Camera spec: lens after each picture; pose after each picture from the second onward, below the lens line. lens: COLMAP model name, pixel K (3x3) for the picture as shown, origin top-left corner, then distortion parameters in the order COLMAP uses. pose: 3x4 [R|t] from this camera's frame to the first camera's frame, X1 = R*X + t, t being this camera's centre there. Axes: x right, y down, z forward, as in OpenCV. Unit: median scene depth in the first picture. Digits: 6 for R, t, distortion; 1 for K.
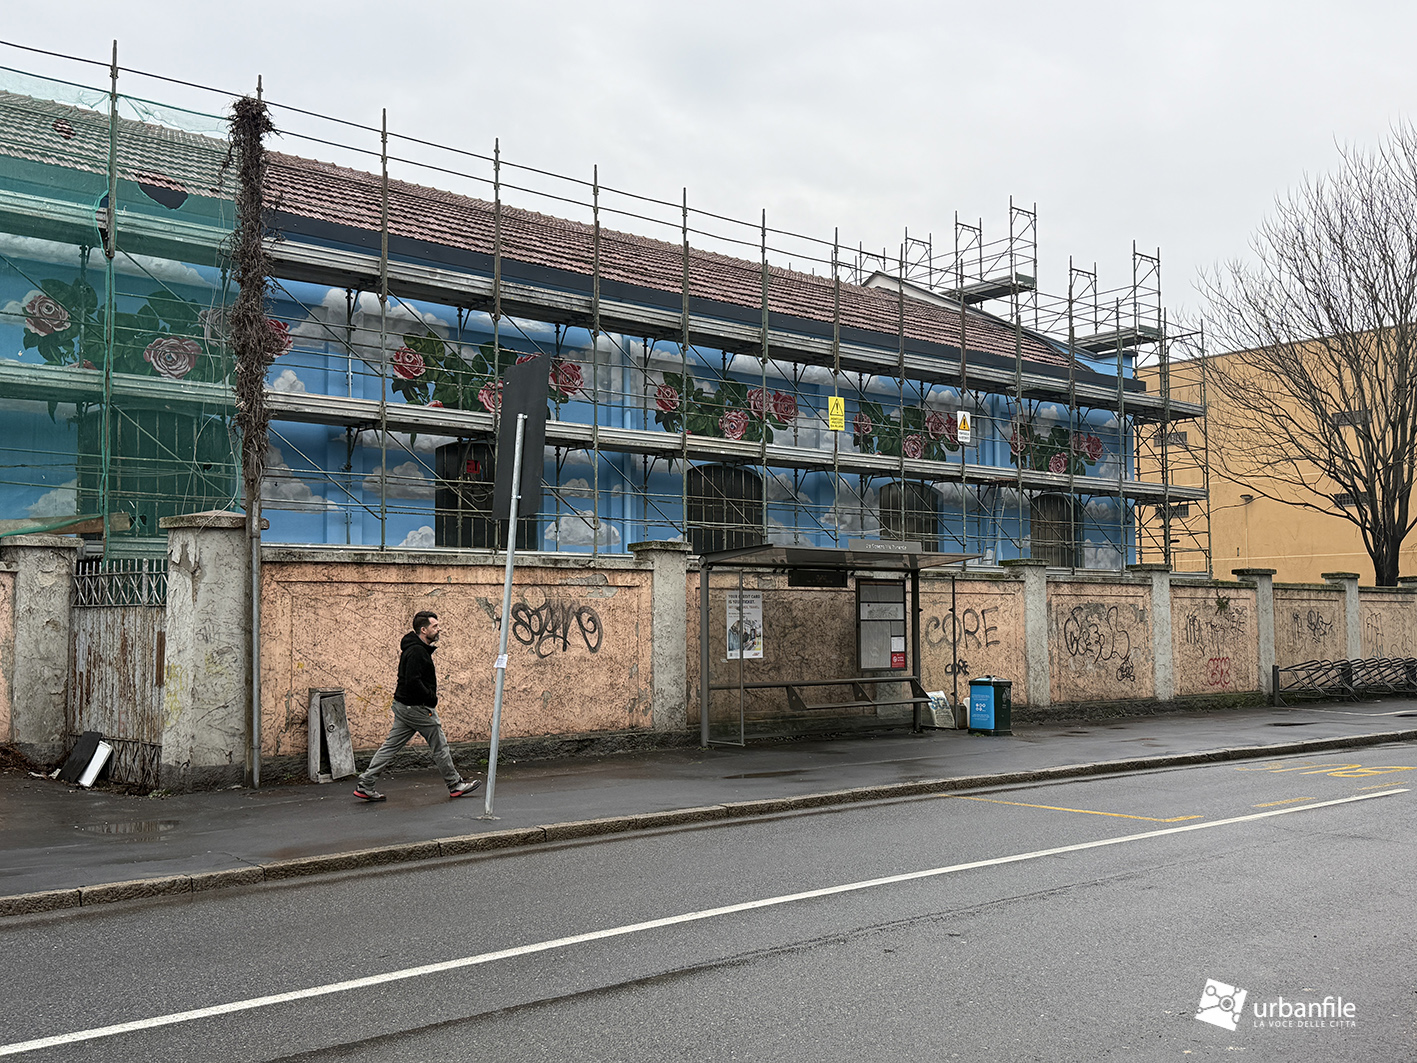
lens RADIAL K [[1475.3, 0, 709.1], [0, 1475.3, 529.3], [0, 0, 1]] dist [0.102983, 0.000000]
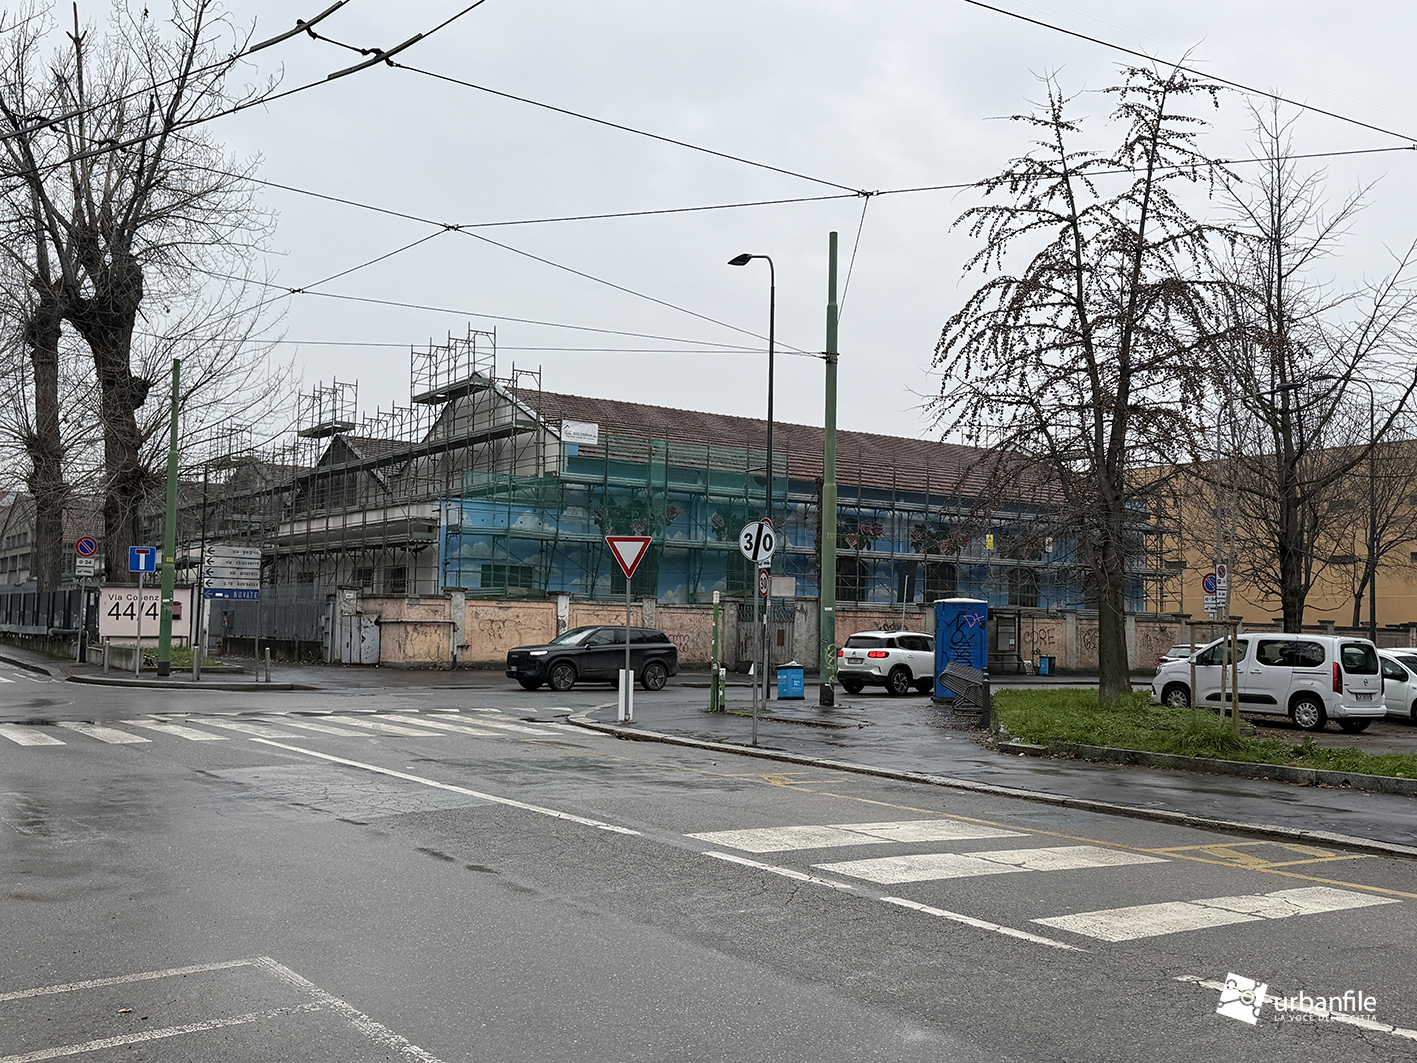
lens RADIAL K [[1475.3, 0, 706.5], [0, 1475.3, 534.0], [0, 0, 1]] dist [0.102983, 0.000000]
pose [[0.995236, 0.018866, -0.095647, -0.146343], [-0.019159, 0.999814, -0.002147, -0.086689], [0.095589, 0.003969, 0.995413, -1.483986]]
